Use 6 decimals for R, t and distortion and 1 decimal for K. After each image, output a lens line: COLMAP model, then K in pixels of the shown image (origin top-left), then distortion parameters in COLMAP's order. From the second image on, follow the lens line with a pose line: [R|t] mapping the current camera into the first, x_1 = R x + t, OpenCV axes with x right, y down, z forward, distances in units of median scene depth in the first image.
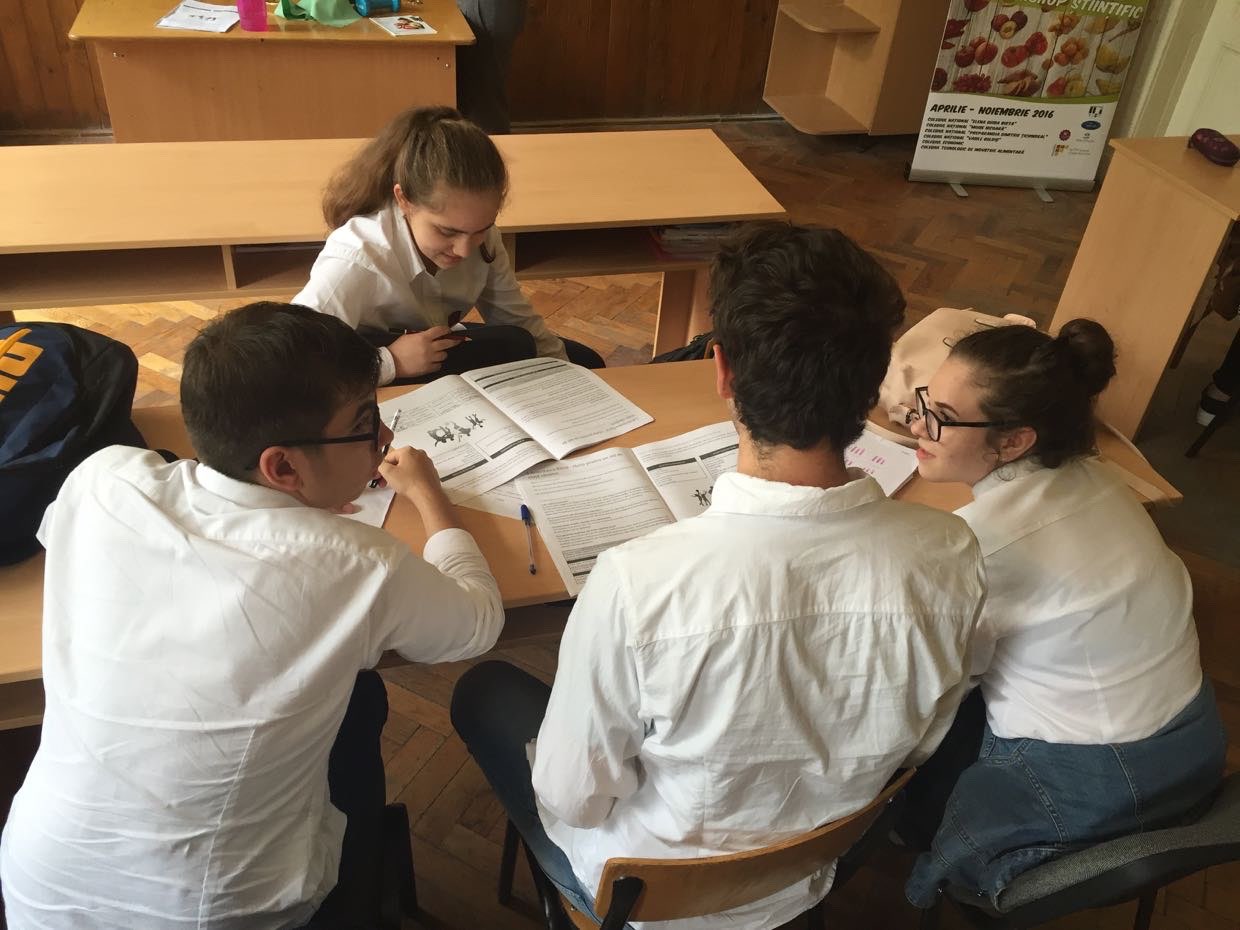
lens RADIAL K [[1032.7, 0, 620.0], [0, 1032.7, 465.0], [0, 0, 1]] dist [0.084395, -0.093134]
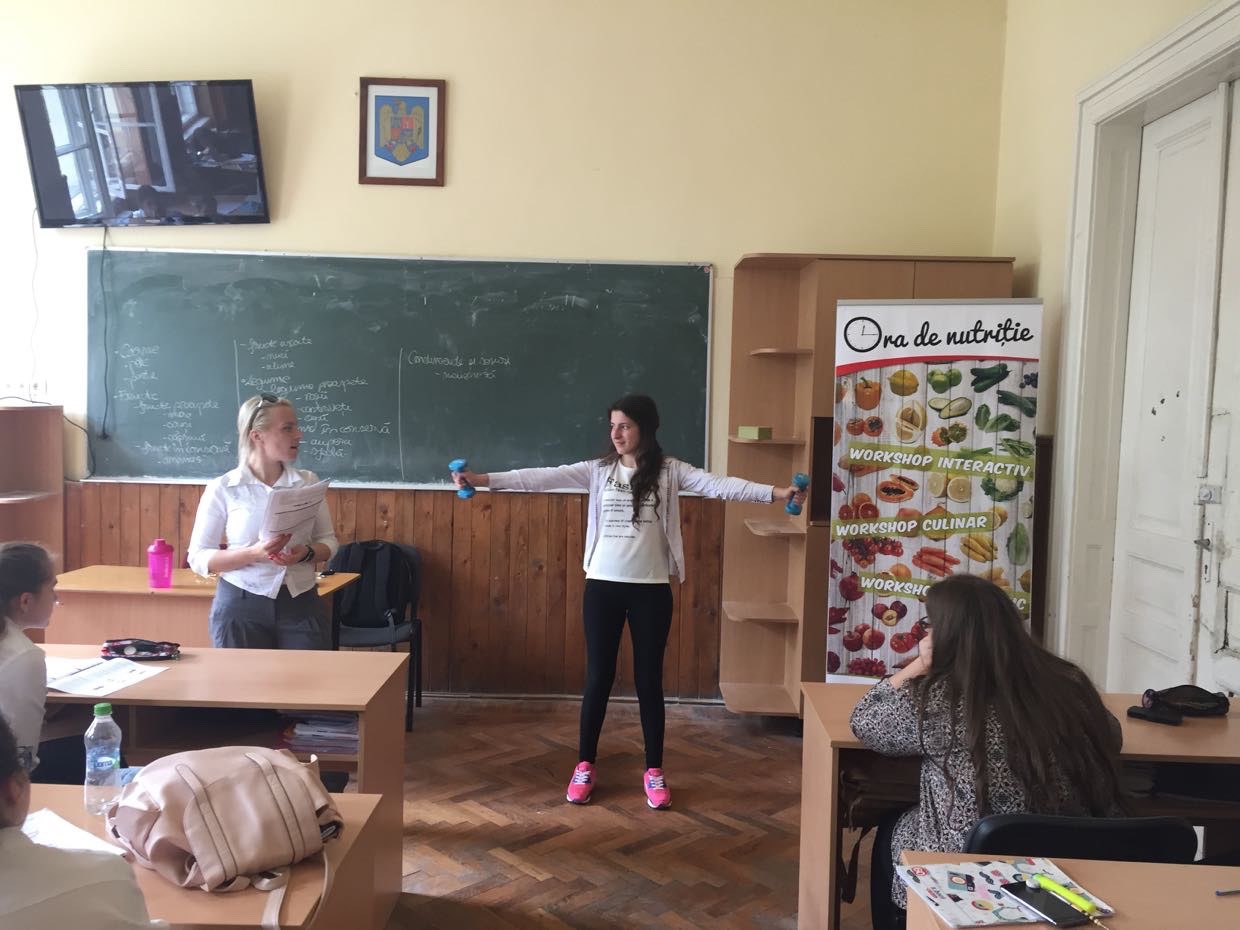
lens RADIAL K [[1032.7, 0, 620.0], [0, 1032.7, 465.0], [0, 0, 1]] dist [0.084395, -0.093134]
pose [[0.945161, -0.039106, -0.324256, 0.452168], [-0.154816, 0.820540, -0.550224, 0.064475], [0.287581, 0.570250, 0.769488, 0.053128]]
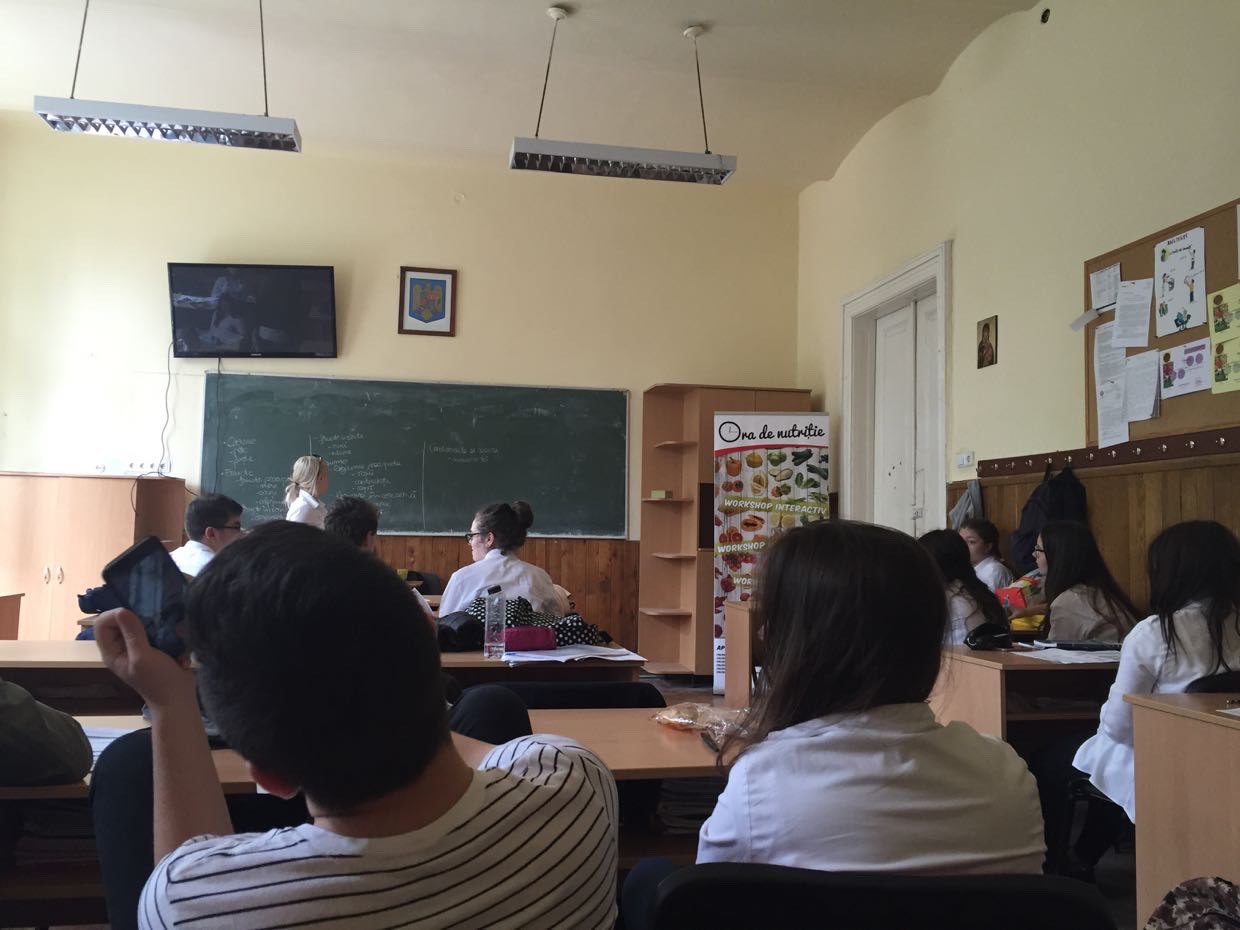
lens RADIAL K [[1032.7, 0, 620.0], [0, 1032.7, 465.0], [0, 0, 1]] dist [0.084395, -0.093134]
pose [[0.988586, -0.074818, -0.130767, 0.392271], [-0.032106, 0.743414, -0.668060, 0.546834], [0.147197, 0.664633, 0.732527, -0.406502]]
